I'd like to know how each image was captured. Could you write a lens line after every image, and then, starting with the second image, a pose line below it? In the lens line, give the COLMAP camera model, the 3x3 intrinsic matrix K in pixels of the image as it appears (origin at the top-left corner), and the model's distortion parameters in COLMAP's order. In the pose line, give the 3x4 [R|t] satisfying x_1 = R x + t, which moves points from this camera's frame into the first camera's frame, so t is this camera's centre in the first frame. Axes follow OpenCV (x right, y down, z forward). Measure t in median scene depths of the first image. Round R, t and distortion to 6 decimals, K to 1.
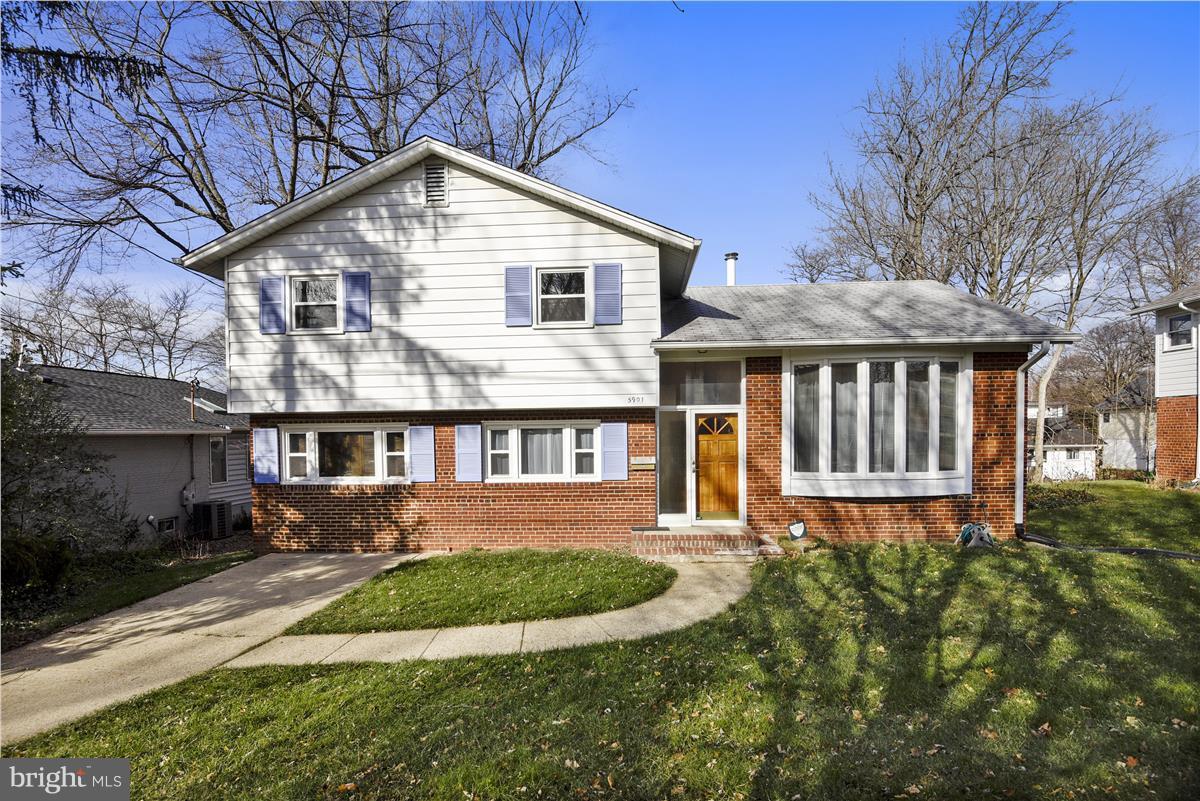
lens RADIAL K [[588.5, 0, 599.2], [0, 588.5, 425.3], [0, 0, 1]] dist [-0.011587, -0.000892]
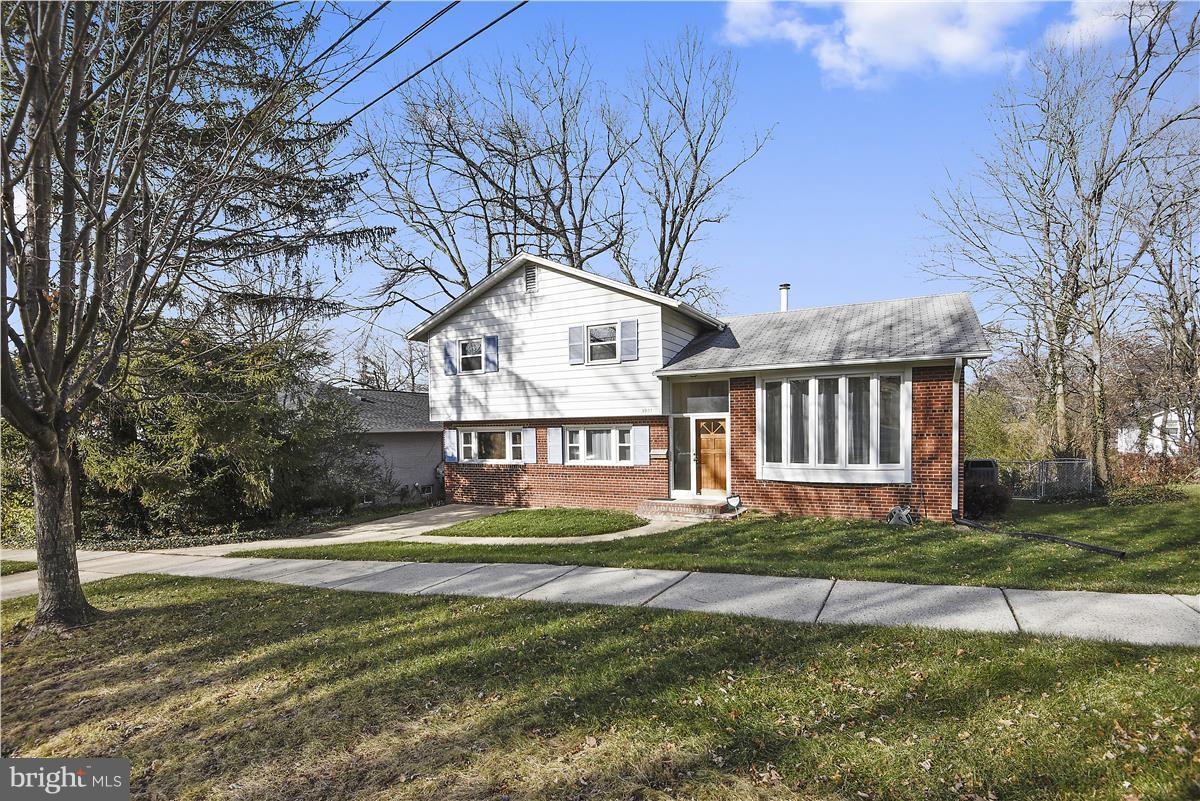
lens RADIAL K [[560.9, 0, 605.5], [0, 560.9, 415.5], [0, 0, 1]] dist [0.000337, -0.000786]
pose [[0.917227, -0.011028, -0.398213, 0.513290], [0.008735, 0.999933, -0.007572, -0.020949], [0.398270, 0.003466, 0.917262, -0.324942]]
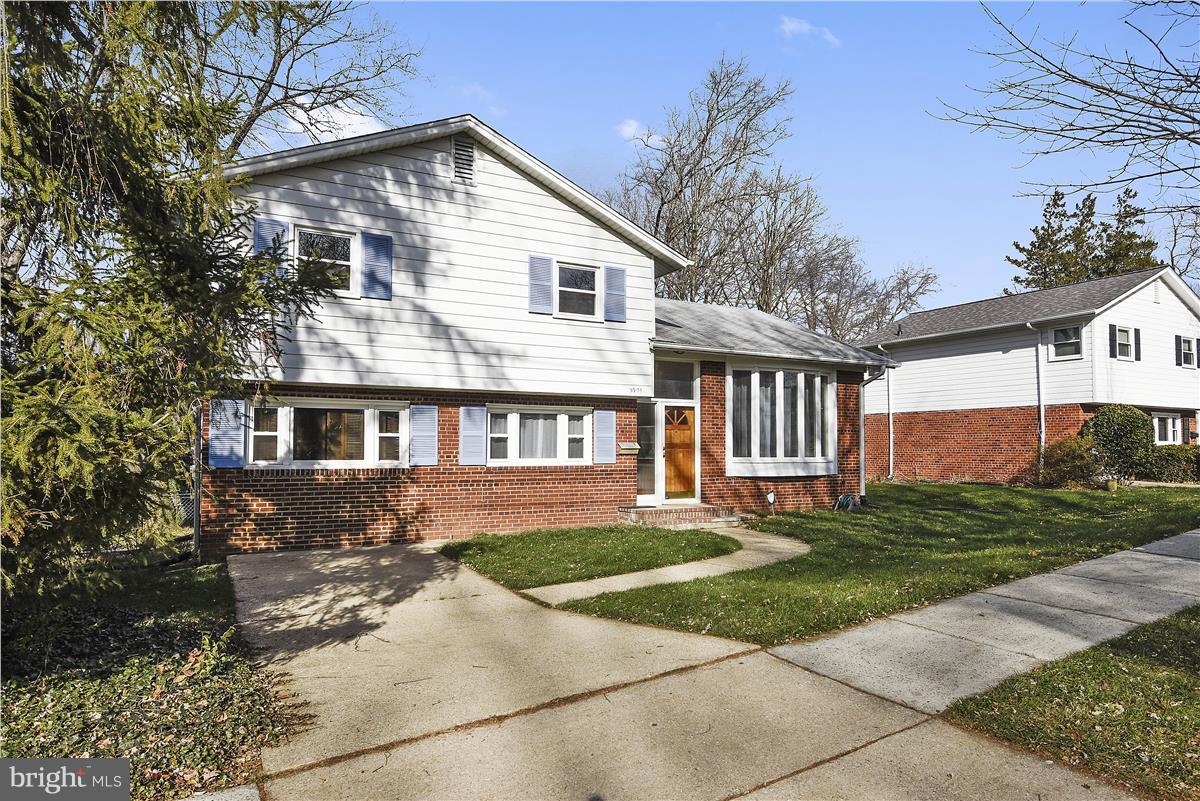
lens RADIAL K [[689.1, 0, 598.5], [0, 689.1, 383.9], [0, 0, 1]] dist [0.000404, -0.000147]
pose [[0.858094, 0.061775, 0.509763, -0.652187], [-0.022068, 0.996256, -0.083583, 0.054468], [-0.513018, 0.060473, 0.856245, -0.089109]]
